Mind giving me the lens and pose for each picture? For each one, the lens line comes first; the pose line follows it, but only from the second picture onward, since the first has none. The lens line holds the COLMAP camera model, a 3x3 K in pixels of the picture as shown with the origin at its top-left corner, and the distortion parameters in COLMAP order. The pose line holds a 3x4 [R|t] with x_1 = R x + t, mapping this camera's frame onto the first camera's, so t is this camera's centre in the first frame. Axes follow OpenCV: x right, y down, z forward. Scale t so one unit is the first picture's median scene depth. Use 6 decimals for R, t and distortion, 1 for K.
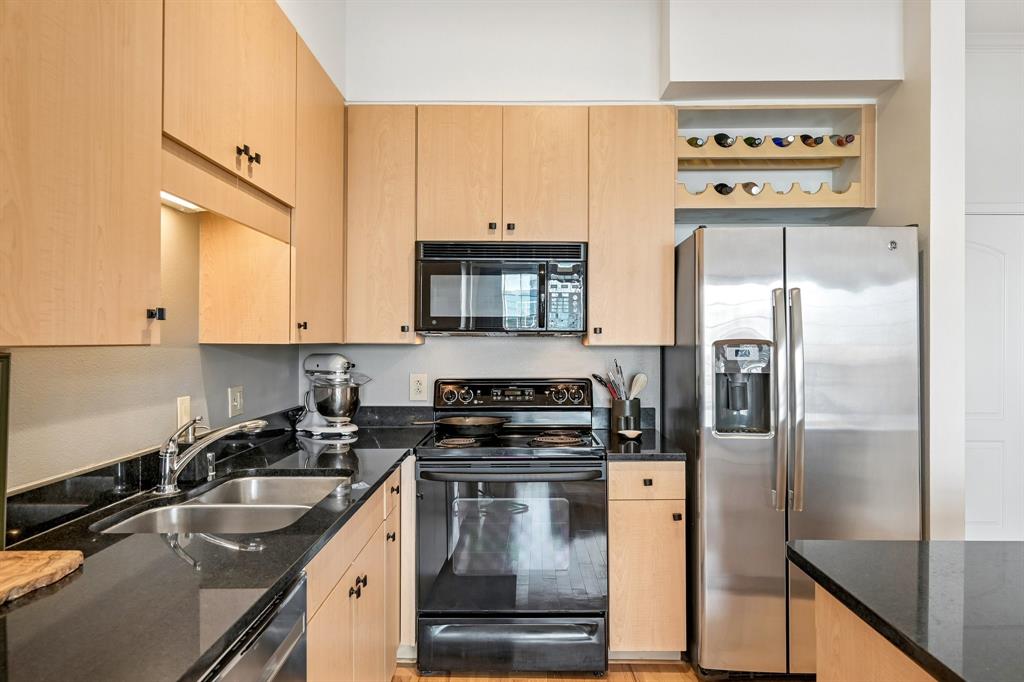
lens RADIAL K [[654.2, 0, 511.9], [0, 654.2, 342.4], [0, 0, 1]] dist [0.004778, 0.000590]
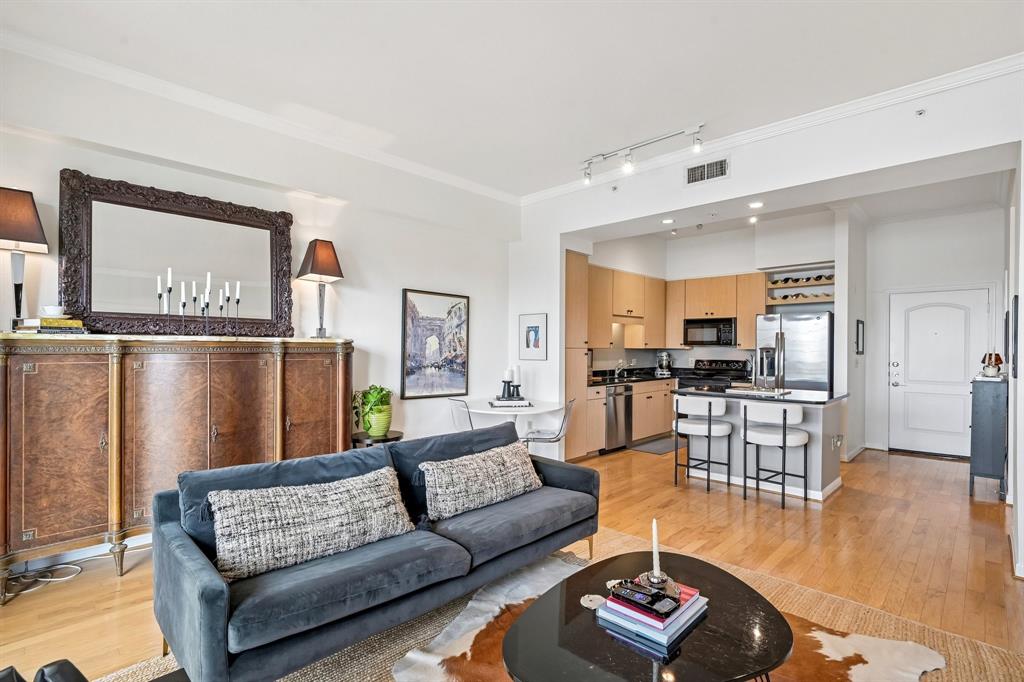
lens RADIAL K [[481.4, 0, 513.6], [0, 481.4, 345.7], [0, 0, 1]] dist [0.001536, 0.000820]
pose [[0.719128, 0.003419, -0.694869, 0.961124], [-0.004362, 0.999990, 0.000406, -0.010667], [0.694864, 0.002739, 0.719136, -1.439726]]
